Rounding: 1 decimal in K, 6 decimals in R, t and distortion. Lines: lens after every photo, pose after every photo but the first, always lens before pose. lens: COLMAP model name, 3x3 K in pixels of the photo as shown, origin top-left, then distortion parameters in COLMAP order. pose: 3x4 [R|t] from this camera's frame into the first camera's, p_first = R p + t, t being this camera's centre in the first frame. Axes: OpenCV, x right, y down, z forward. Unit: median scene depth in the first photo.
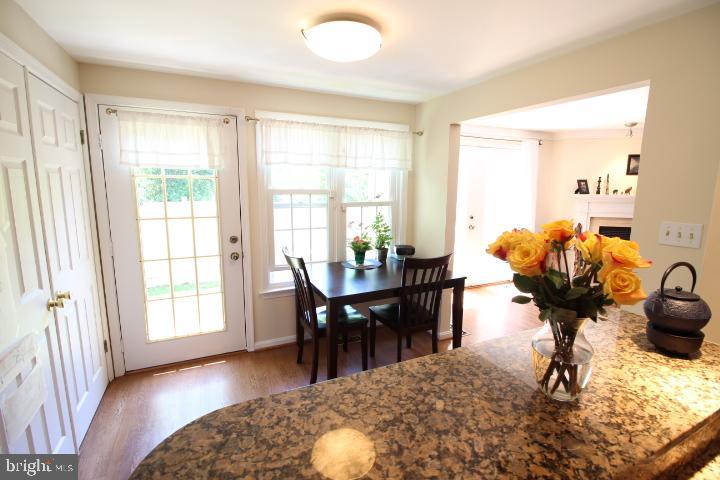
lens RADIAL K [[333.5, 0, 361.7], [0, 333.5, 236.5], [0, 0, 1]] dist [-0.008606, -0.006295]
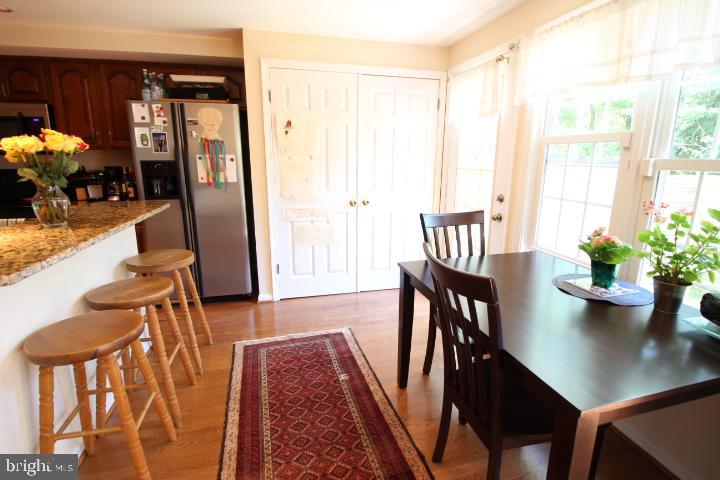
lens RADIAL K [[364.6, 0, 365.8], [0, 364.6, 241.0], [0, 0, 1]] dist [-0.008900, -0.005638]
pose [[-0.201651, 0.211140, -0.956429, 2.423962], [-0.159811, 0.956310, 0.244808, -0.241428], [0.966332, 0.202213, -0.159098, 3.308590]]
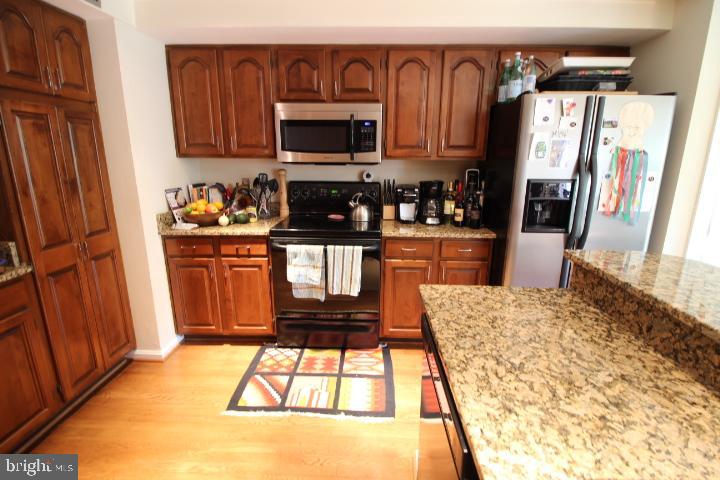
lens RADIAL K [[333.5, 0, 363.9], [0, 333.5, 236.6], [0, 0, 1]] dist [-0.008606, -0.006295]
pose [[-0.452569, 0.199087, -0.869221, 1.855135], [-0.149379, 0.944059, 0.294004, 0.144403], [0.879129, 0.262901, -0.397512, 0.070690]]
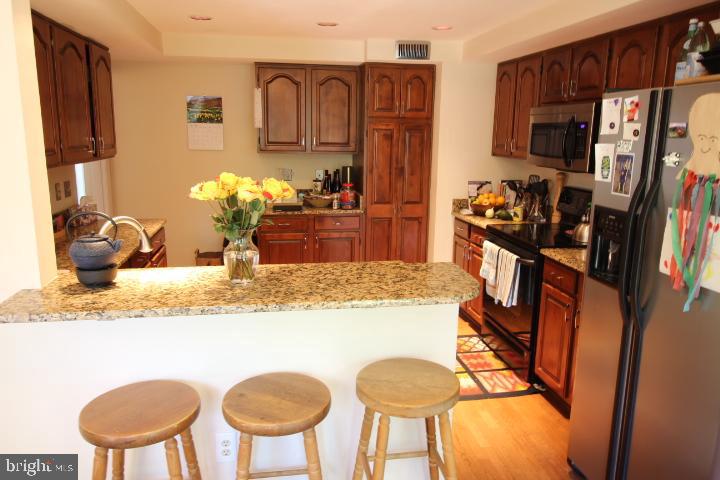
lens RADIAL K [[531.6, 0, 357.7], [0, 531.6, 235.1], [0, 0, 1]] dist [0.024685, -0.011994]
pose [[-0.962482, -0.074984, 0.260778, -0.625627], [0.018472, 0.940723, 0.338673, -0.633603], [-0.270715, 0.330784, -0.904044, 3.345236]]
